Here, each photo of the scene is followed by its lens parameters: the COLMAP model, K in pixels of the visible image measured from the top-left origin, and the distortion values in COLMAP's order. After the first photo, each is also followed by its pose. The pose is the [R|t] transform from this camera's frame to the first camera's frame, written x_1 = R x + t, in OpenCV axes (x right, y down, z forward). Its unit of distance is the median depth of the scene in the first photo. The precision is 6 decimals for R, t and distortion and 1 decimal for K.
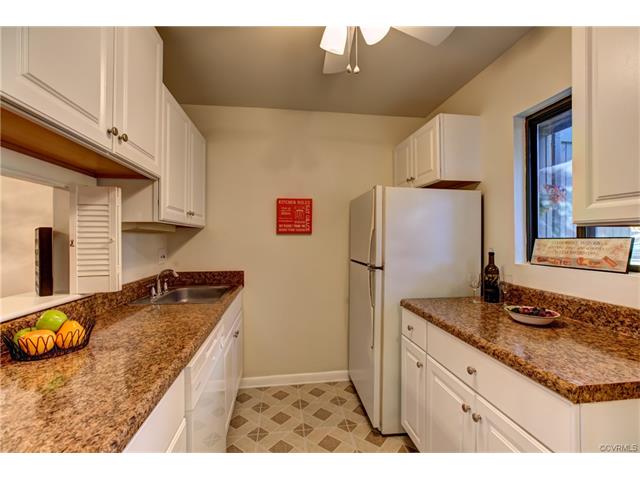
lens RADIAL K [[284.2, 0, 321.4], [0, 284.2, 238.4], [0, 0, 1]] dist [-0.024628, 0.010368]
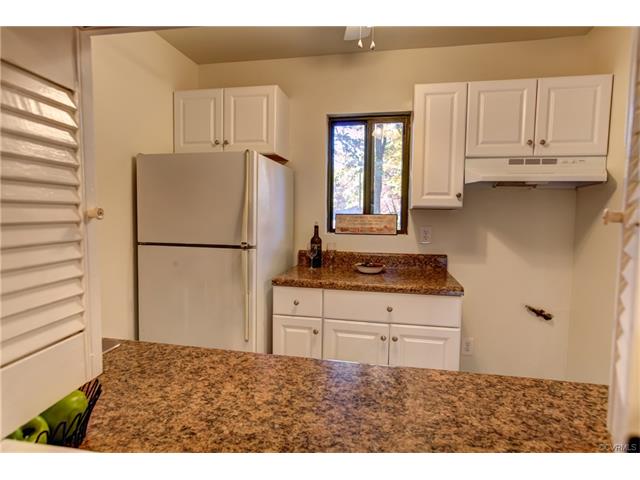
lens RADIAL K [[352.4, 0, 323.2], [0, 352.4, 239.3], [0, 0, 1]] dist [0.003829, 0.002663]
pose [[0.324210, -0.061468, 0.943986, -0.872307], [-0.017677, 0.997319, 0.071012, 0.001414], [-0.945820, -0.039710, 0.322254, 0.540784]]
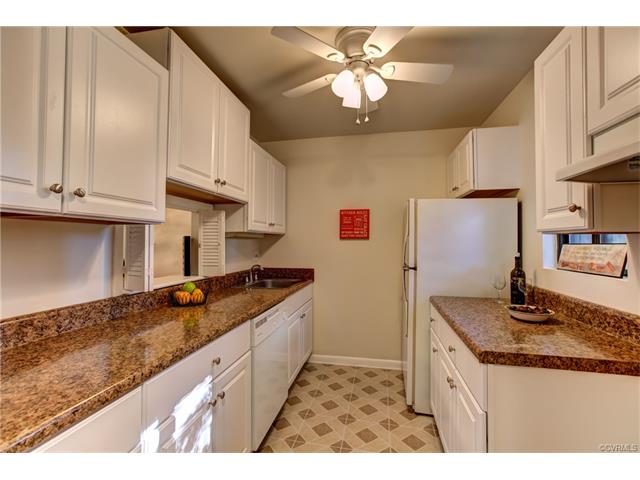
lens RADIAL K [[284.2, 0, 320.3], [0, 284.2, 240.9], [0, 0, 1]] dist [-0.024628, 0.010368]
pose [[0.940126, 0.001739, -0.340821, 0.292383], [-0.003579, 0.999982, -0.004769, -0.003624], [0.340807, 0.005703, 0.940116, -0.275546]]
